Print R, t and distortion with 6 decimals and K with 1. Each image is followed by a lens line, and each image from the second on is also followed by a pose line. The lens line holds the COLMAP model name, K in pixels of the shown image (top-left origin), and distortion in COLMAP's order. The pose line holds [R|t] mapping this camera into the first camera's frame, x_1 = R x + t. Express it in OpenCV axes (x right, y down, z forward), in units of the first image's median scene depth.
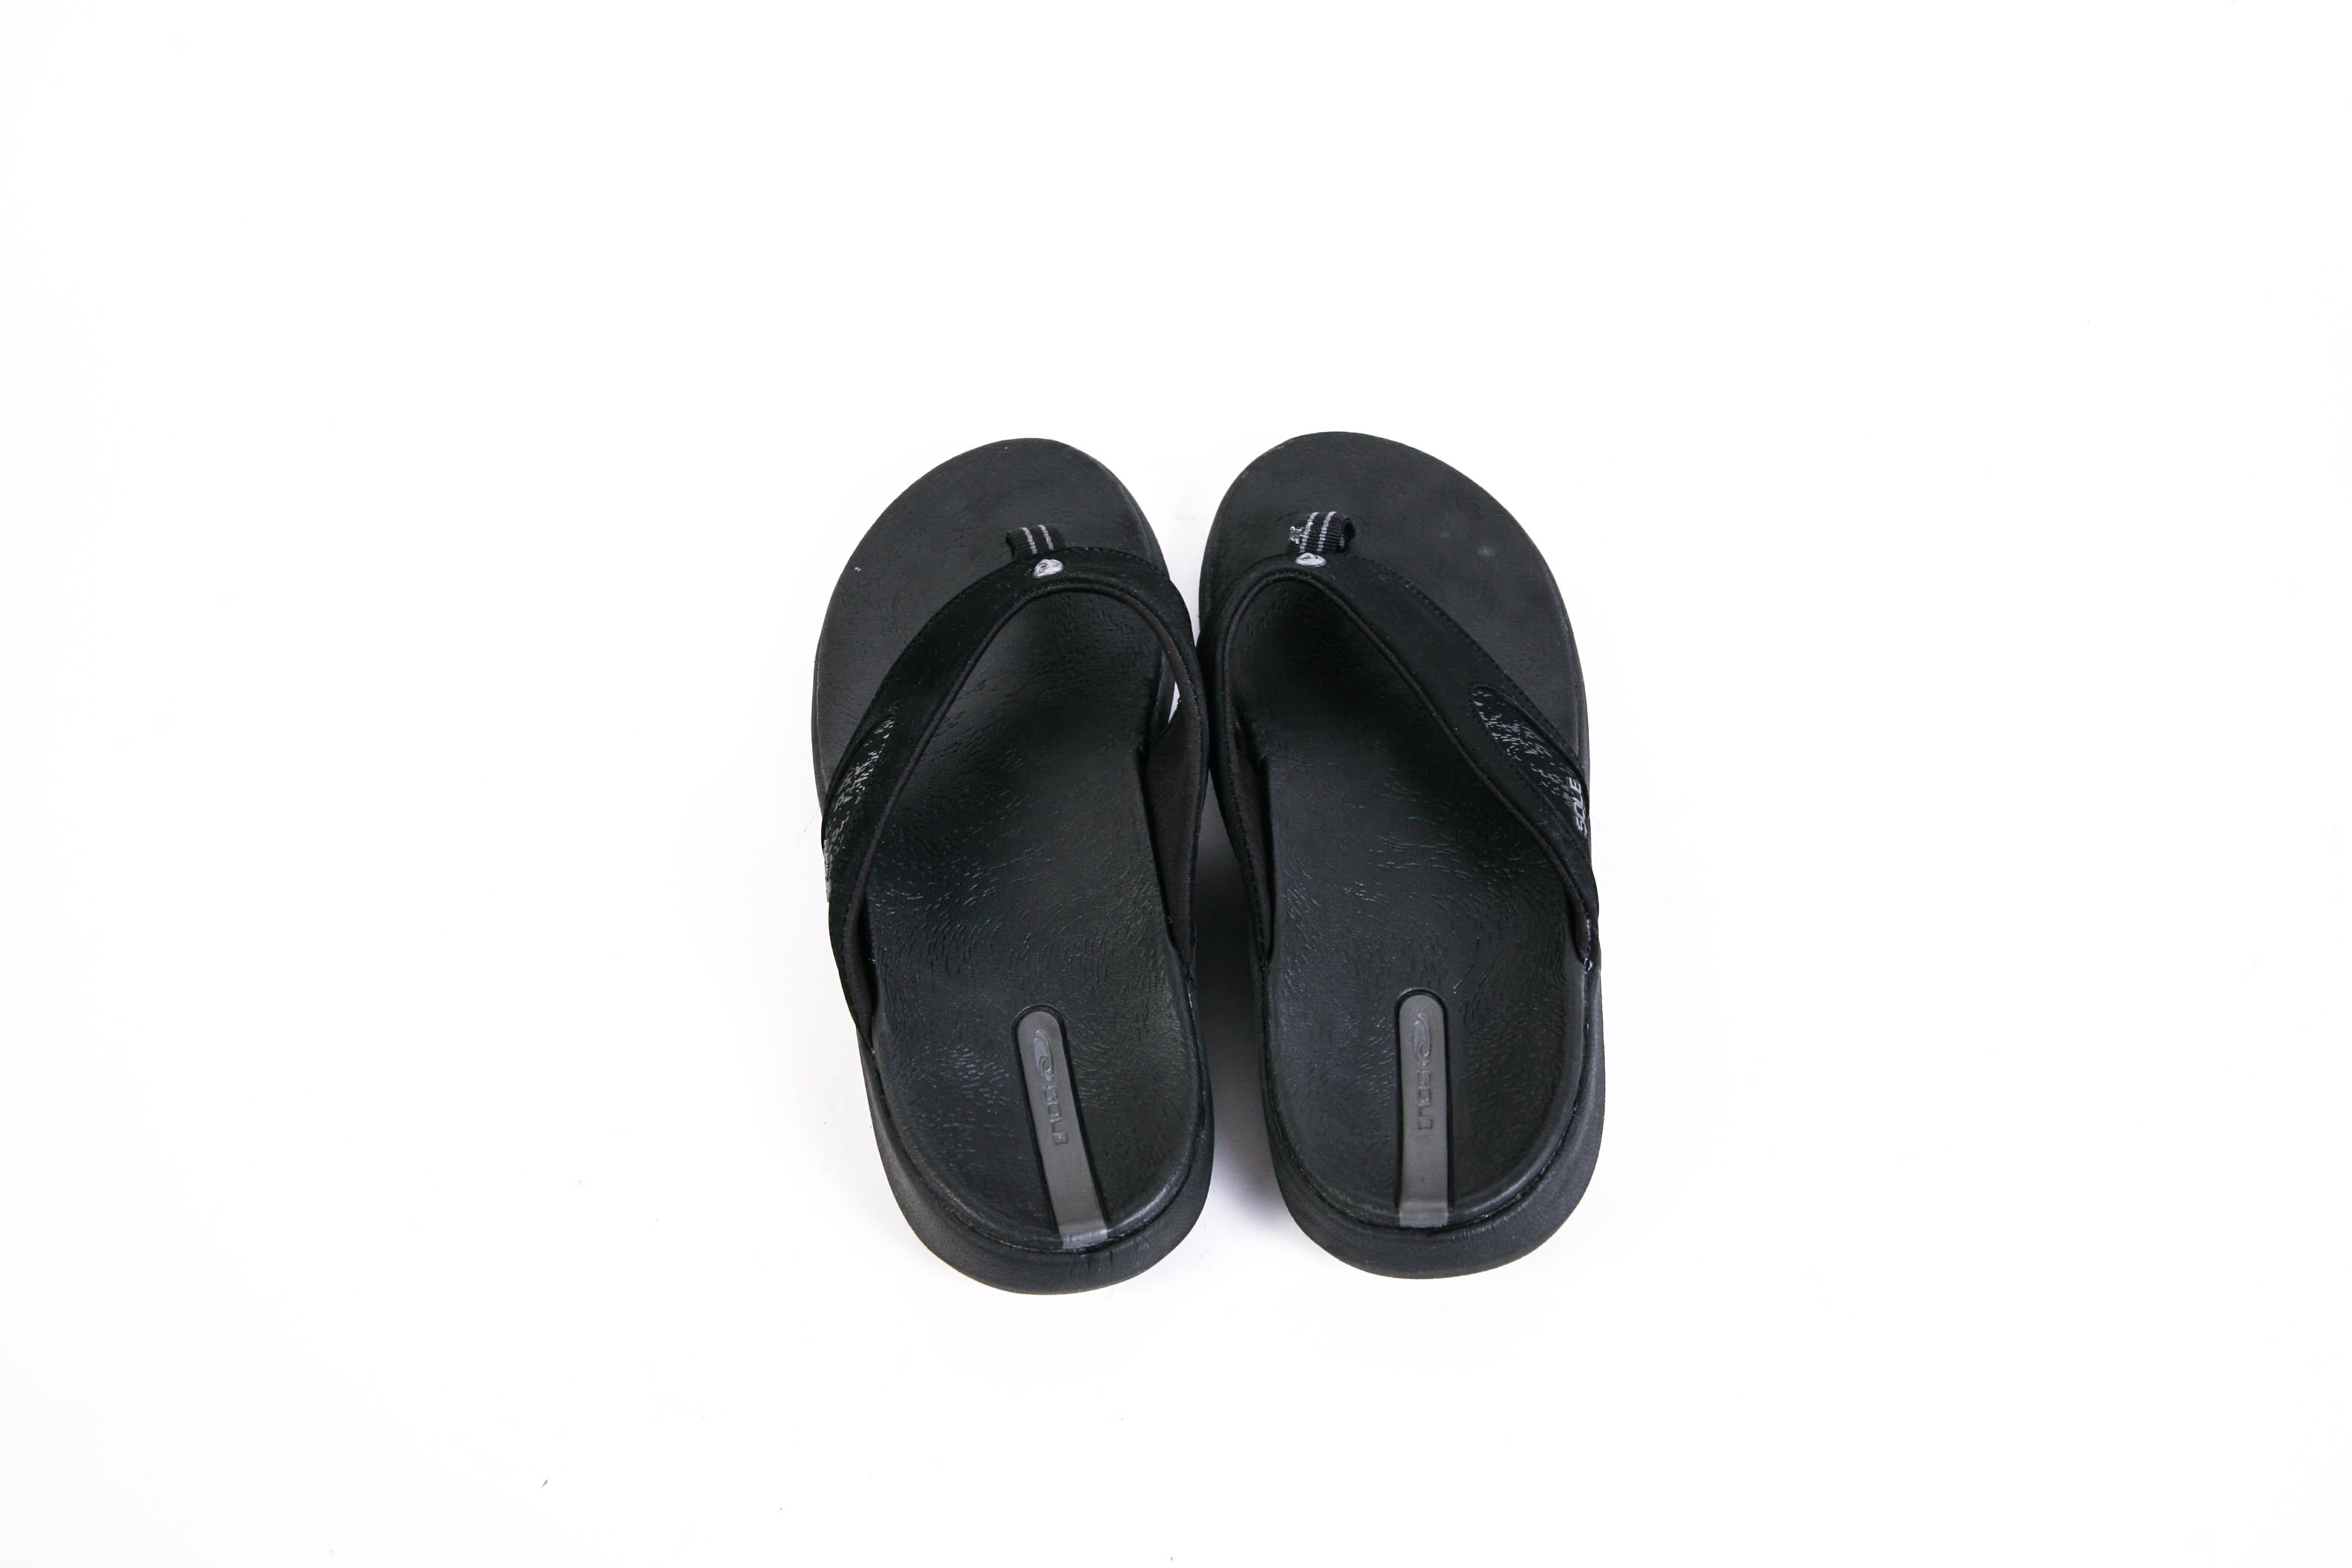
lens RADIAL K [[2115.2, 0, 1171.3], [0, 2115.2, 766.4], [0, 0, 1]] dist [-0.070165, -0.001425]
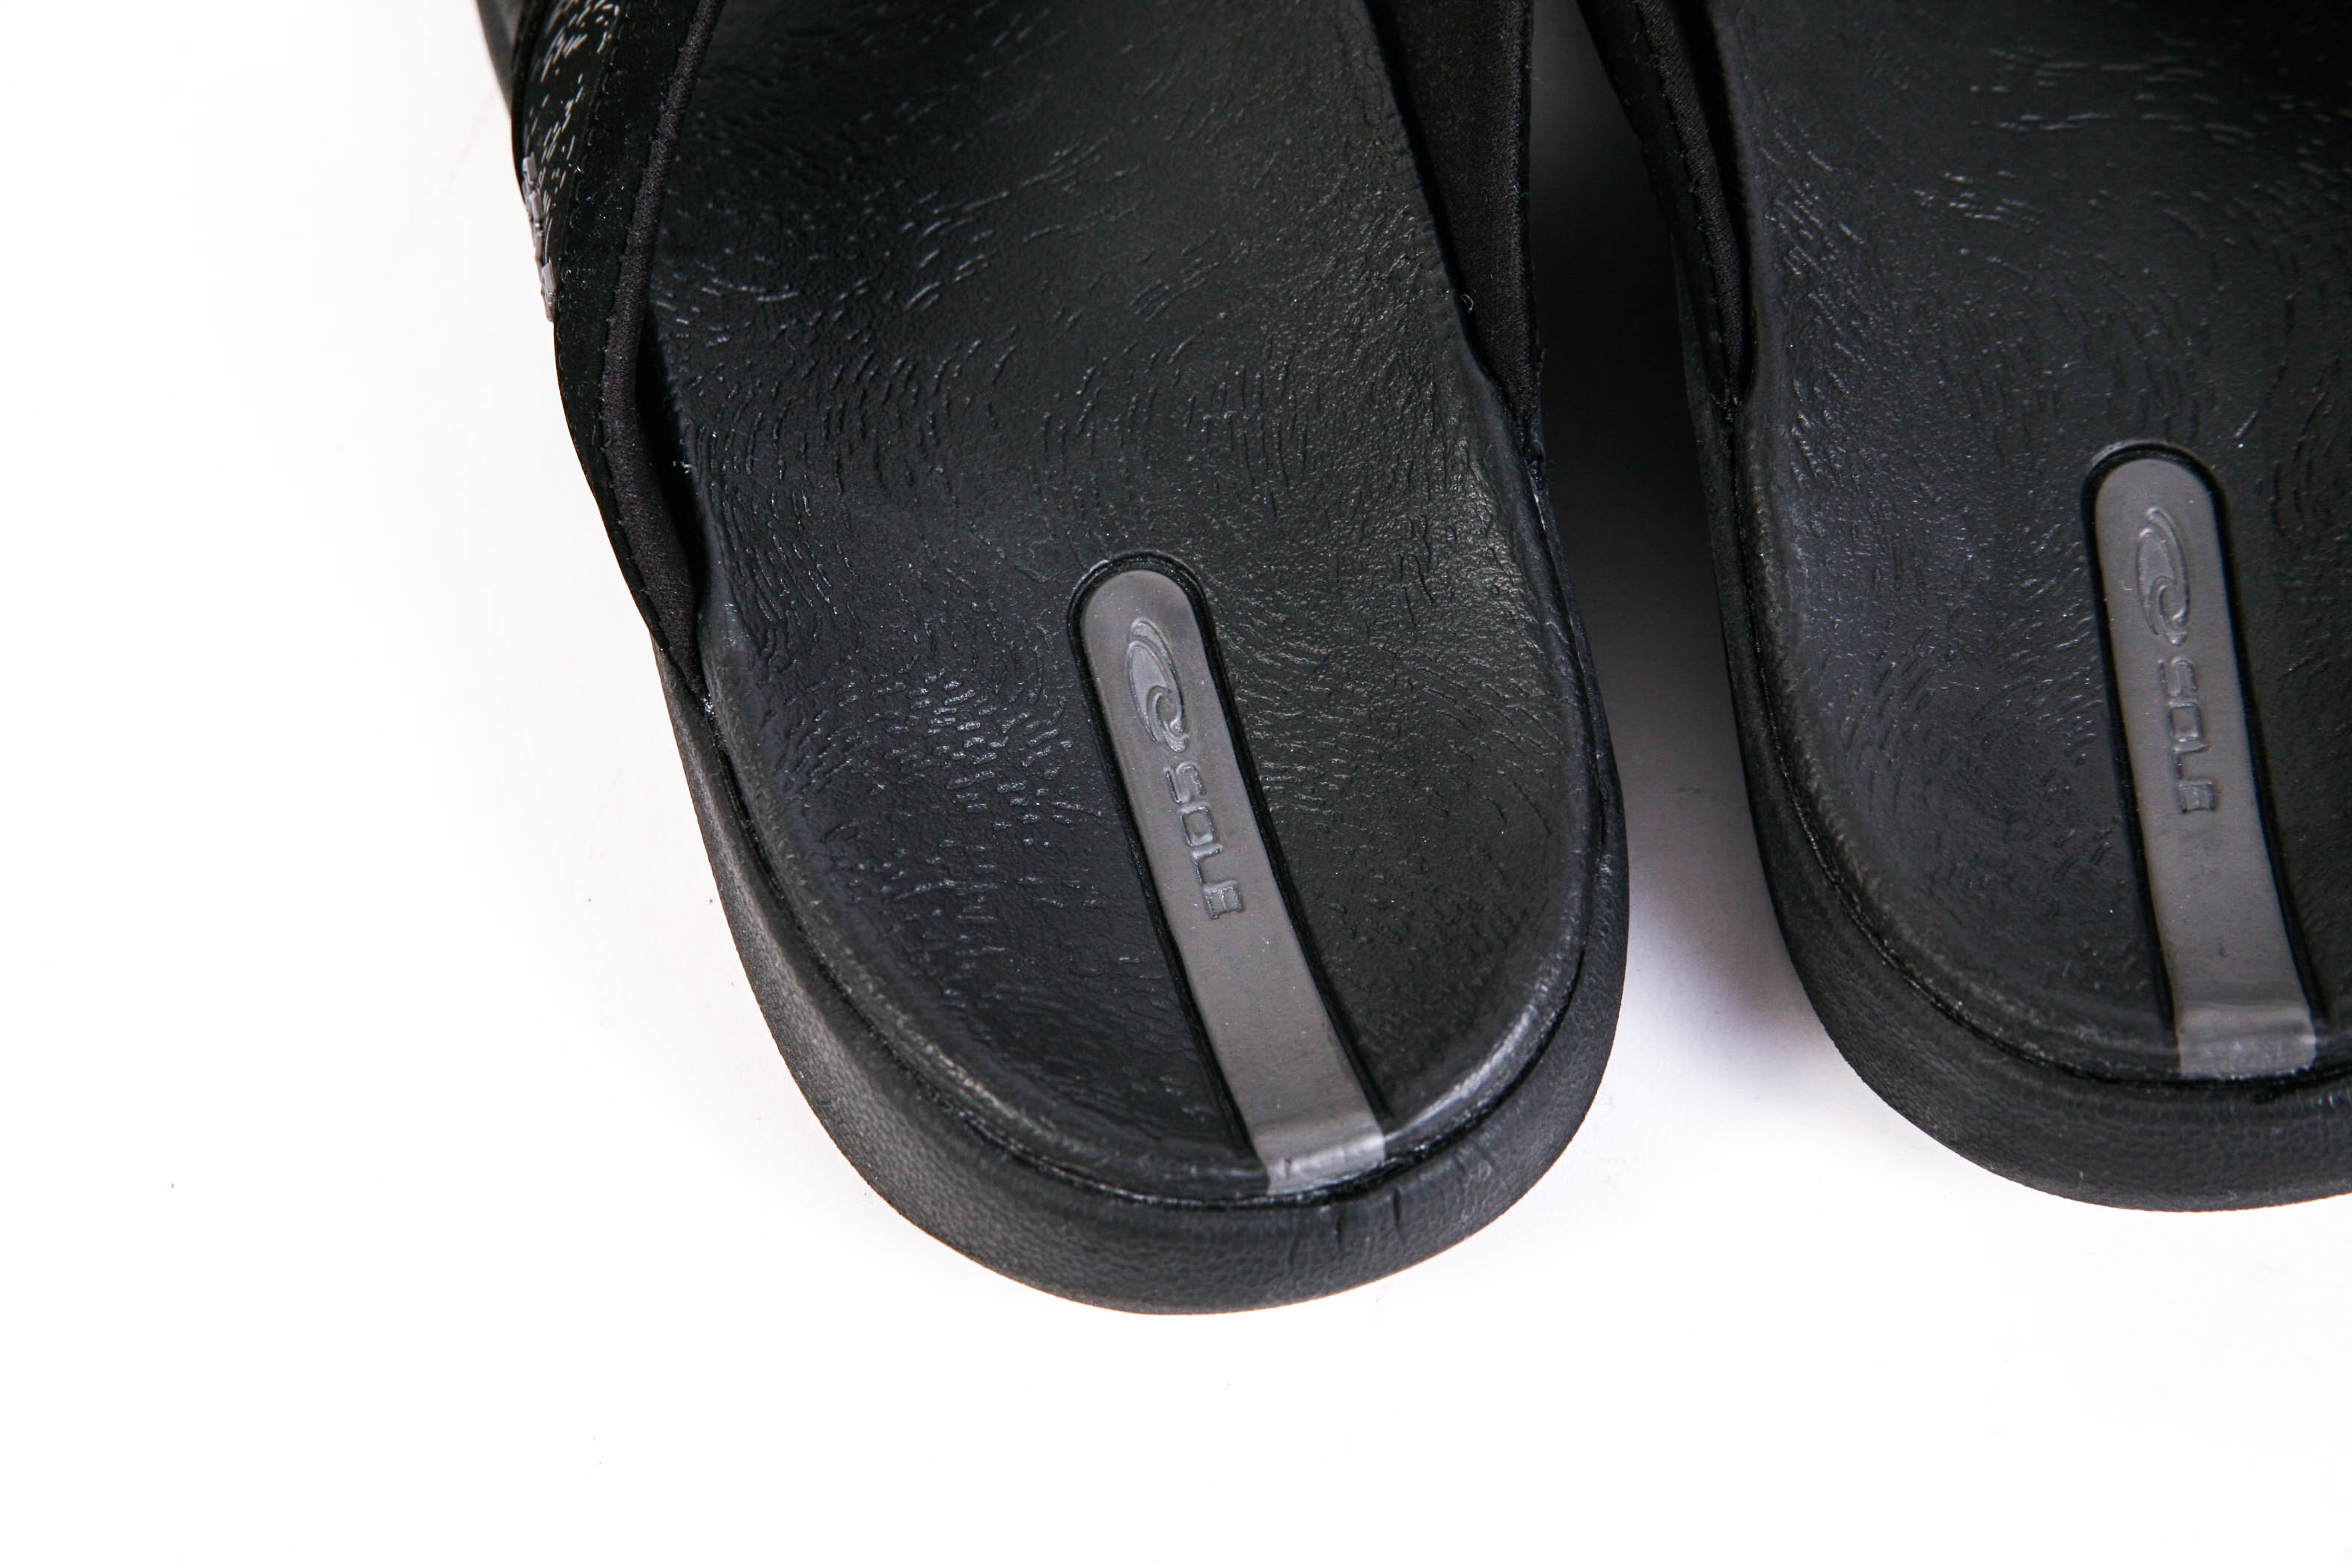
lens RADIAL K [[4270.3, 0, 1183.7], [0, 4270.3, 787.4], [0, 0, 1]] dist [0.026453, 0.000000]
pose [[0.997728, -0.066651, -0.009803, -0.050107], [0.067361, 0.984825, 0.159942, 0.033369], [-0.001007, -0.160239, 0.987078, 0.245537]]
